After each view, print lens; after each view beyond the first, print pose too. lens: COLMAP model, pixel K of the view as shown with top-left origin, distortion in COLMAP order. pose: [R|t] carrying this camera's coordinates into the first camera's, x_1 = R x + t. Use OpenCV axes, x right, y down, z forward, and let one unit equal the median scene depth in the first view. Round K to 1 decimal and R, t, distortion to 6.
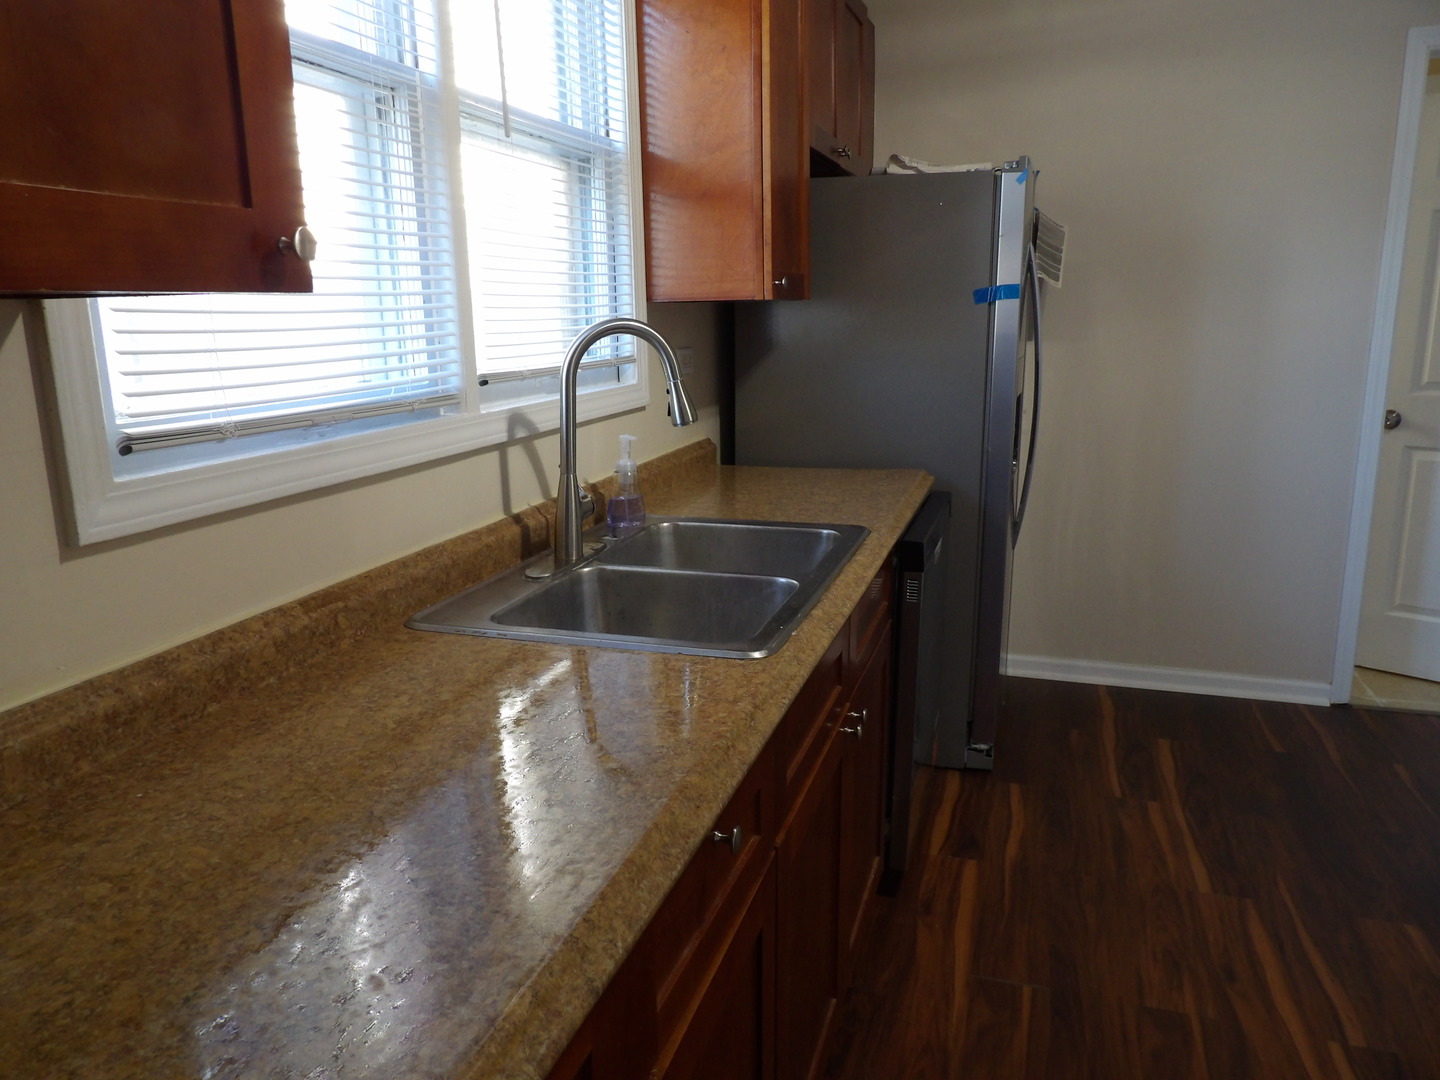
lens RADIAL K [[1048.4, 0, 720.0], [0, 1048.4, 540.0], [0, 0, 1]] dist [-0.022289, 0.031157]
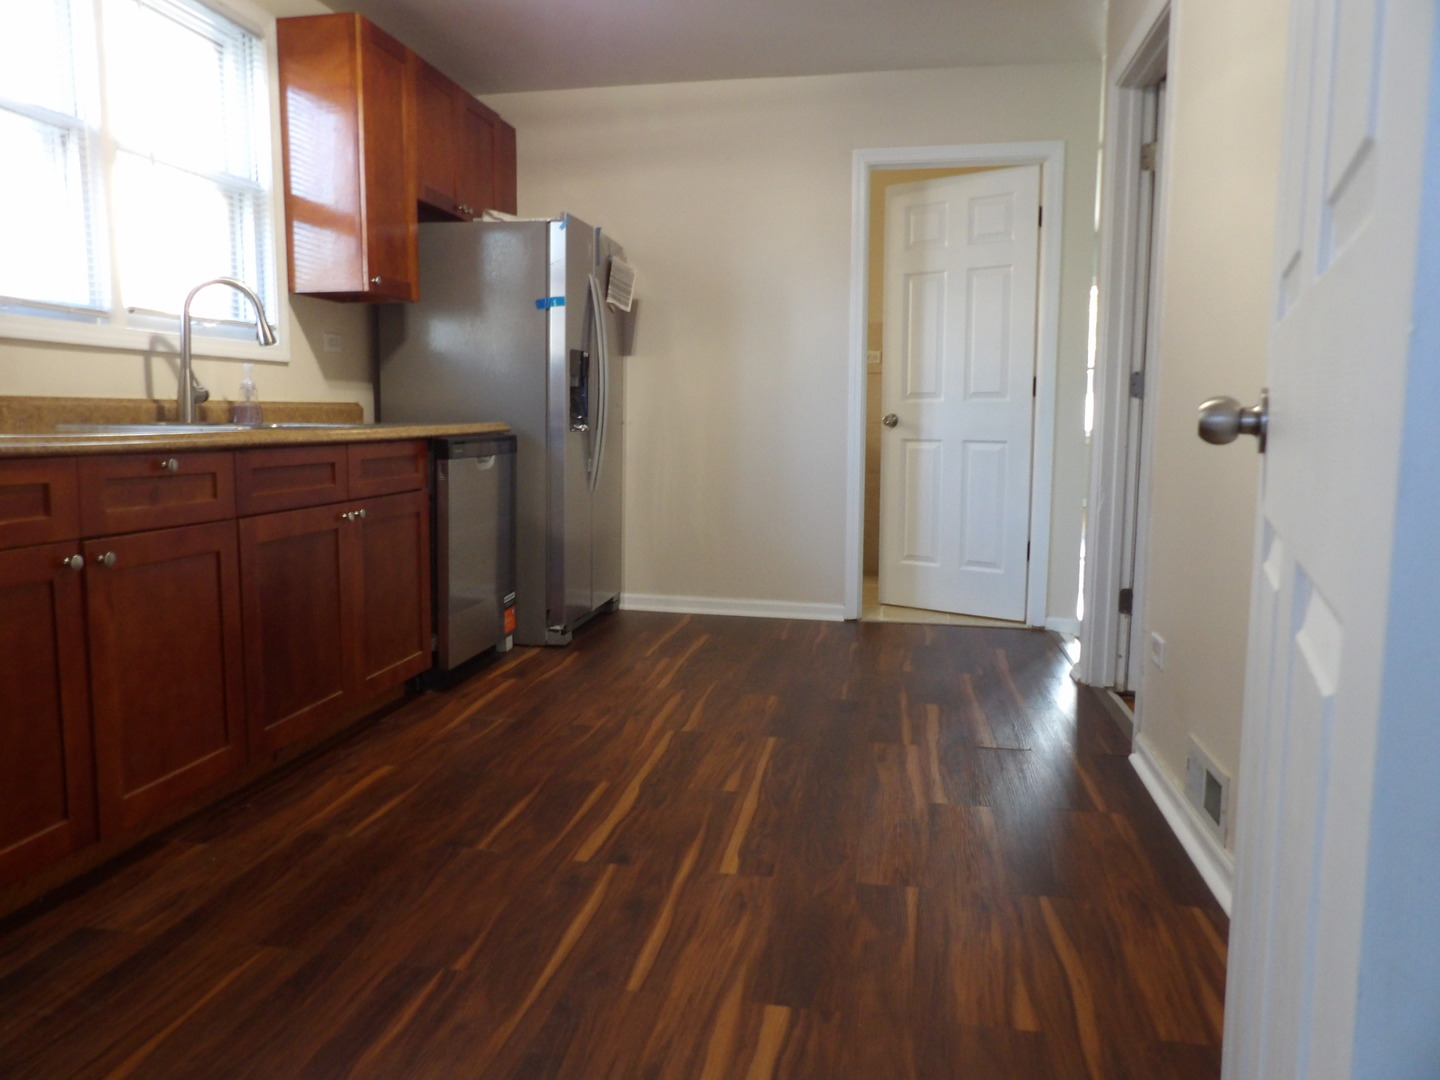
lens RADIAL K [[1048.4, 0, 720.0], [0, 1048.4, 540.0], [0, 0, 1]] dist [-0.022289, 0.031157]
pose [[0.991589, 0.008692, 0.129137, 0.351383], [0.004221, 0.995040, -0.099385, 0.273103], [-0.129360, 0.099094, 0.986634, -0.504137]]
